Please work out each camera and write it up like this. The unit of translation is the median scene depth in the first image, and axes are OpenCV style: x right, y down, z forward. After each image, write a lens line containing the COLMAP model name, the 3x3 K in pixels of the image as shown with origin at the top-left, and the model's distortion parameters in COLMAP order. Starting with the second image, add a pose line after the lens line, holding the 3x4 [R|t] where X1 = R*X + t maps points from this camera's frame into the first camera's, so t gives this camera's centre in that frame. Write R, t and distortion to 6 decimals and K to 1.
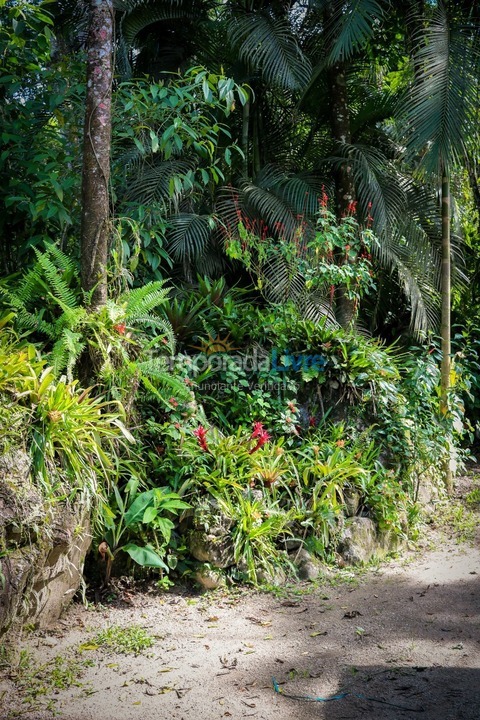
lens RADIAL K [[807.2, 0, 243.0], [0, 807.2, 359.7], [0, 0, 1]] dist [-0.087280, 0.000000]
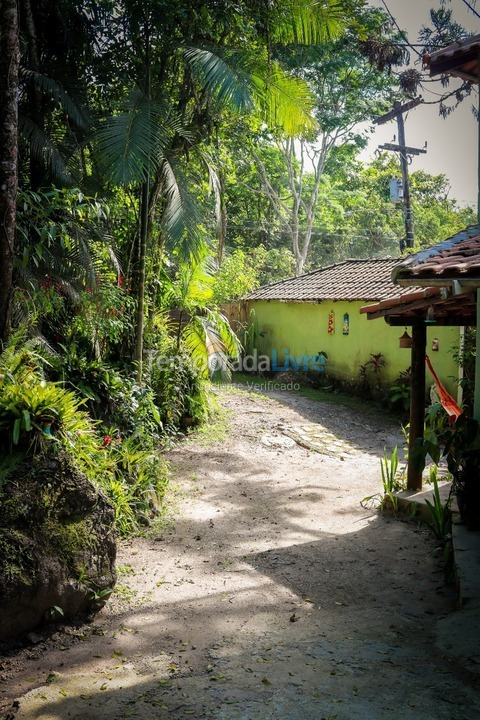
lens RADIAL K [[807.2, 0, 241.8], [0, 807.2, 358.0], [0, 0, 1]] dist [-0.087280, 0.000000]
pose [[0.721909, -0.005834, 0.691964, -0.843099], [0.002186, 0.999979, 0.006150, -0.064516], [-0.691985, -0.002928, 0.721906, -0.259130]]
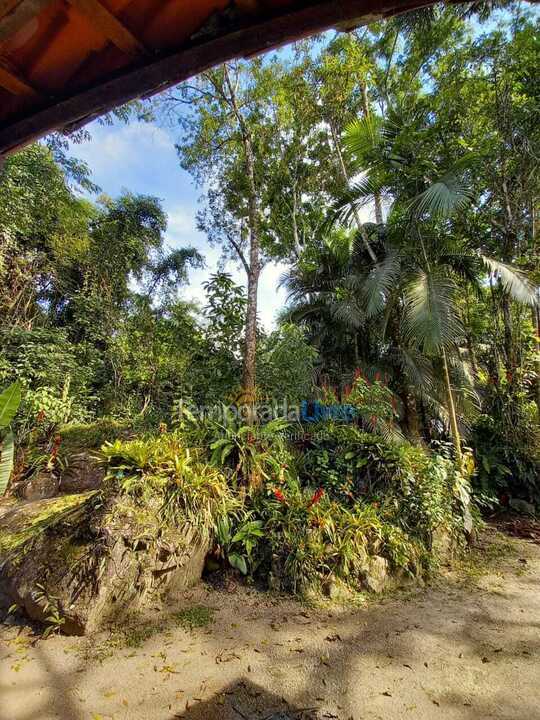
lens RADIAL K [[285.8, 0, 268.3], [0, 285.8, 359.9], [0, 0, 1]] dist [-0.006572, -0.002053]
pose [[0.861746, -0.131697, -0.489948, 0.307868], [-0.015526, 0.958422, -0.284931, -0.023466], [0.507102, 0.253146, 0.823872, 0.313268]]
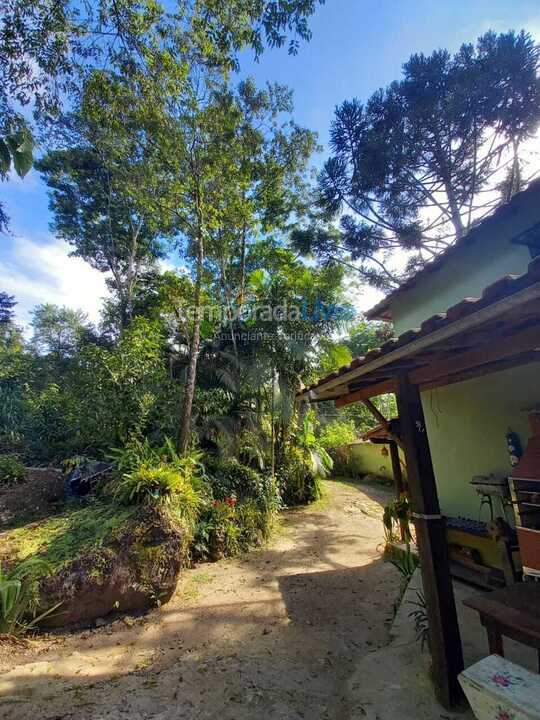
lens RADIAL K [[285.8, 0, 270.8], [0, 285.8, 366.7], [0, 0, 1]] dist [-0.006572, -0.002053]
pose [[0.922416, 0.130651, 0.363427, -0.315997], [0.007986, 0.934384, -0.356177, -0.002964], [-0.386115, 0.331446, 0.860848, -0.206694]]
